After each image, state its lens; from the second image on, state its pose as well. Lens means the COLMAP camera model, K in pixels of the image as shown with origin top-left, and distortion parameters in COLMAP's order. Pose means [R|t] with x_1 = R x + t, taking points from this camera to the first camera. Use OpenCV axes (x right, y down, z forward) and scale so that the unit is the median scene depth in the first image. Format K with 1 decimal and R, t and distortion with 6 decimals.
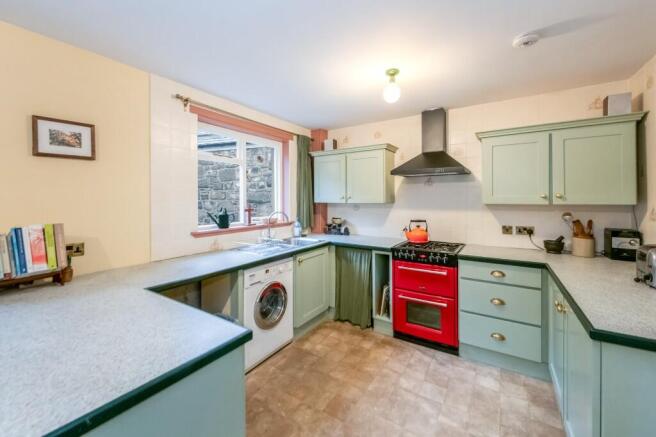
lens RADIAL K [[266.5, 0, 325.2], [0, 266.5, 198.9], [0, 0, 1]] dist [-0.007737, -0.001787]
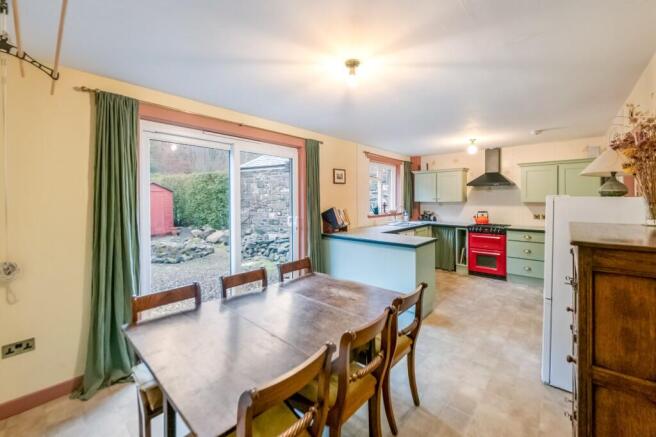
lens RADIAL K [[266.5, 0, 325.7], [0, 266.5, 201.2], [0, 0, 1]] dist [-0.007737, -0.001787]
pose [[0.987677, 0.000924, -0.156502, -0.454771], [0.000704, 0.999946, 0.010348, -0.008622], [0.156503, -0.010331, 0.987623, -1.019599]]
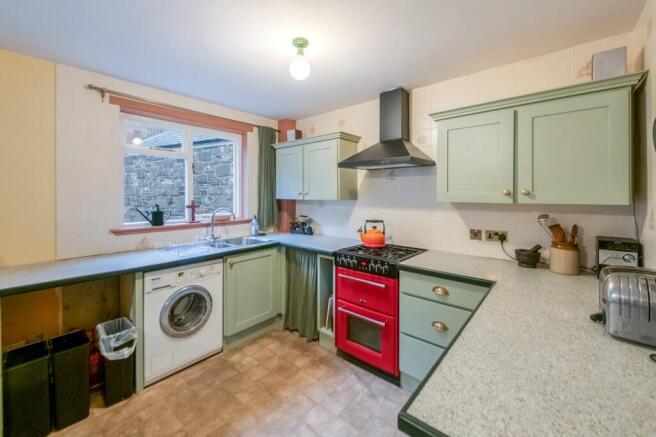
lens RADIAL K [[266.5, 0, 328.8], [0, 266.5, 196.8], [0, 0, 1]] dist [-0.007737, -0.001787]
pose [[0.991692, 0.004477, -0.128554, 0.357332], [-0.003417, 0.999958, 0.008460, -0.002785], [0.128586, -0.007950, 0.991666, 0.148041]]
